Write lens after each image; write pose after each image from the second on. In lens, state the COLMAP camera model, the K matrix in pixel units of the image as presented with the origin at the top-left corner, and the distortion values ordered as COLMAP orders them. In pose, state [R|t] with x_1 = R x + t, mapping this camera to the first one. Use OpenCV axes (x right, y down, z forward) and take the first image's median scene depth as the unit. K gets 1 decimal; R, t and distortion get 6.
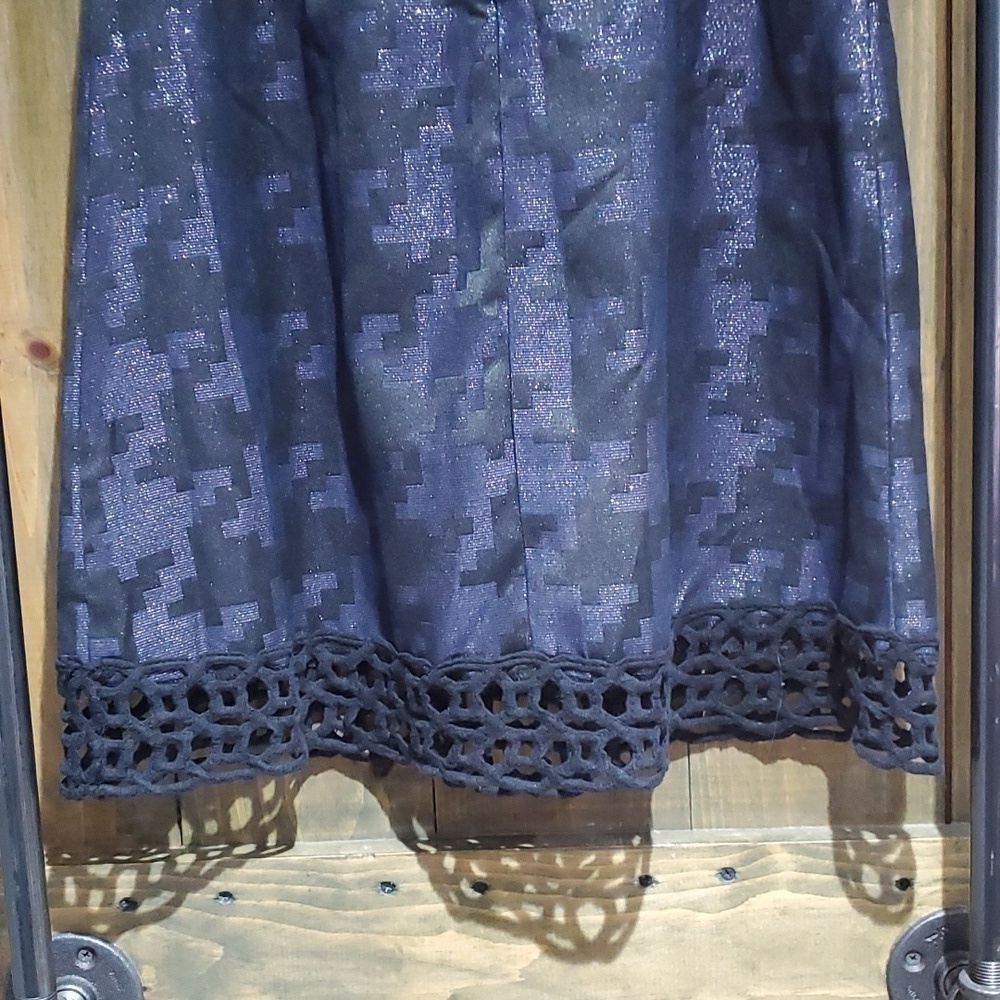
lens RADIAL K [[1639.5, 0, 467.2], [0, 1639.5, 505.5], [0, 0, 1]] dist [0.318458, -1.342463]
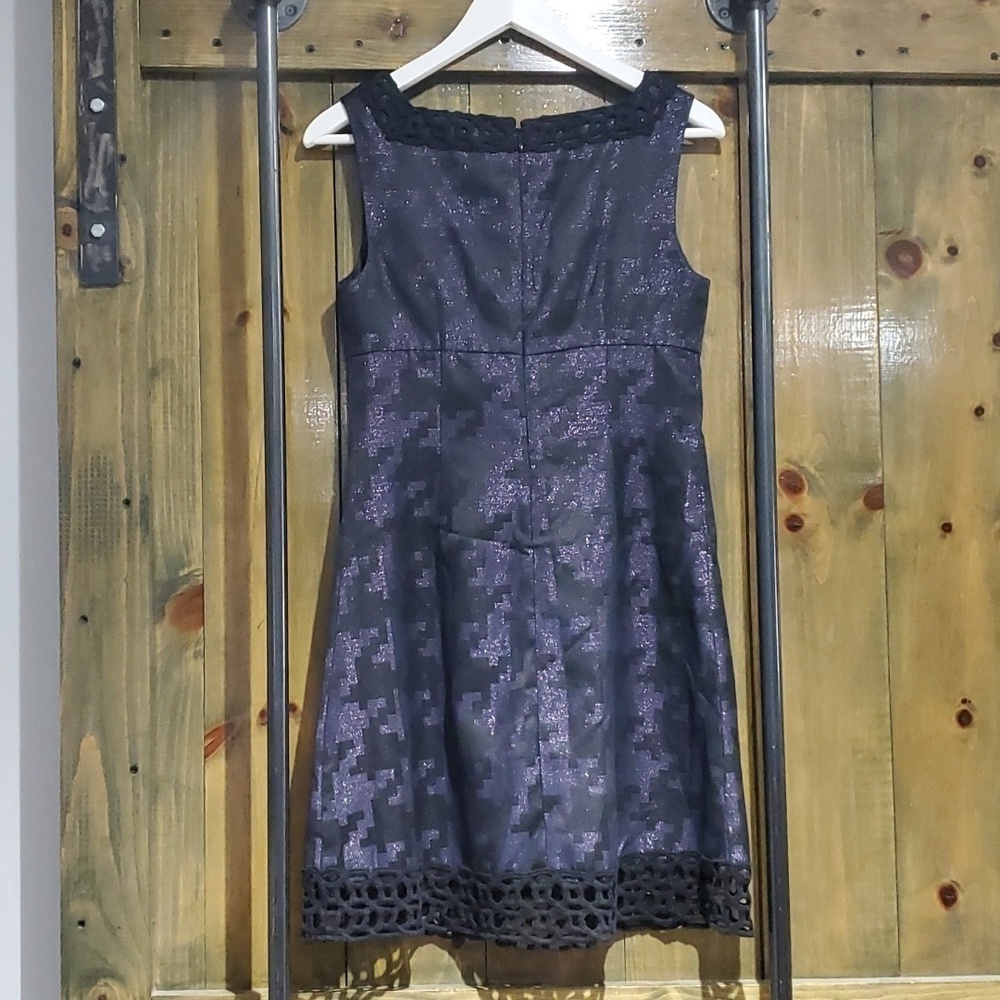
lens RADIAL K [[1639.5, 0, 467.2], [0, 1639.5, 505.5], [0, 0, 1]] dist [0.318458, -1.342463]
pose [[0.997635, 0.033857, 0.059822, -0.183533], [-0.018918, 0.971913, -0.234580, 0.131180], [-0.066084, 0.232893, 0.970254, -0.982332]]
